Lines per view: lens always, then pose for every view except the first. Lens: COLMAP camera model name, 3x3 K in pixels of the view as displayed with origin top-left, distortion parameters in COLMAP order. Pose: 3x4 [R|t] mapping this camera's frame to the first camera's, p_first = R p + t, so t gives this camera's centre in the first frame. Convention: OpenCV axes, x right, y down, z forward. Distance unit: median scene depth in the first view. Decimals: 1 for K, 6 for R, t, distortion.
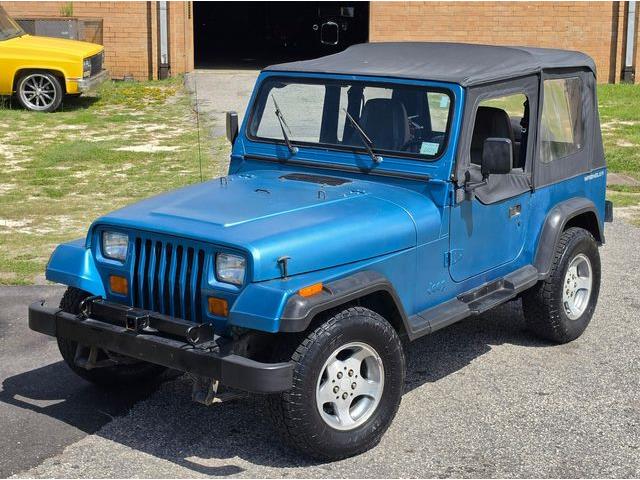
lens RADIAL K [[1164.5, 0, 284.3], [0, 1164.5, 241.1], [0, 0, 1]] dist [0.199643, -0.004020]
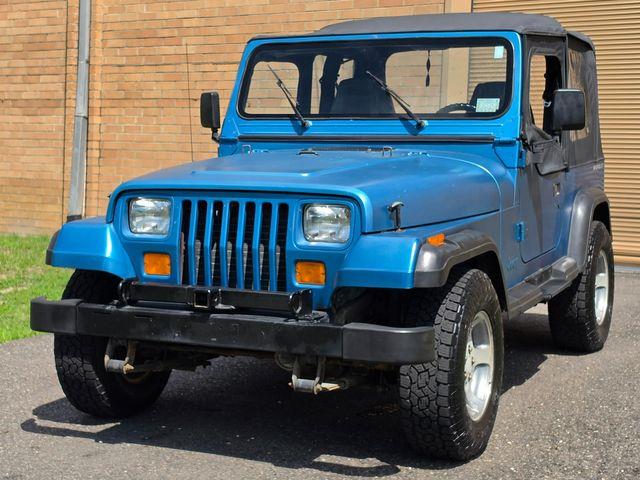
lens RADIAL K [[1235.1, 0, 279.4], [0, 1235.1, 239.0], [0, 0, 1]] dist [0.229157, -0.072222]
pose [[0.973208, -0.029844, 0.227981, -0.236972], [0.055154, 0.992892, -0.105469, 0.106794], [-0.223213, 0.115218, 0.967936, 0.164353]]
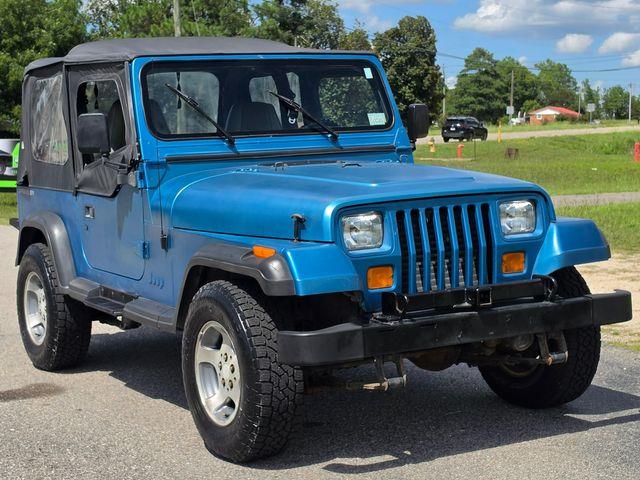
lens RADIAL K [[1235.1, 0, 279.4], [0, 1235.1, 239.0], [0, 0, 1]] dist [0.229157, -0.072222]
pose [[0.391874, -0.105737, 0.913923, -0.873458], [0.238547, 0.971079, 0.010064, -0.011386], [-0.888555, 0.214070, 0.405764, 0.678345]]
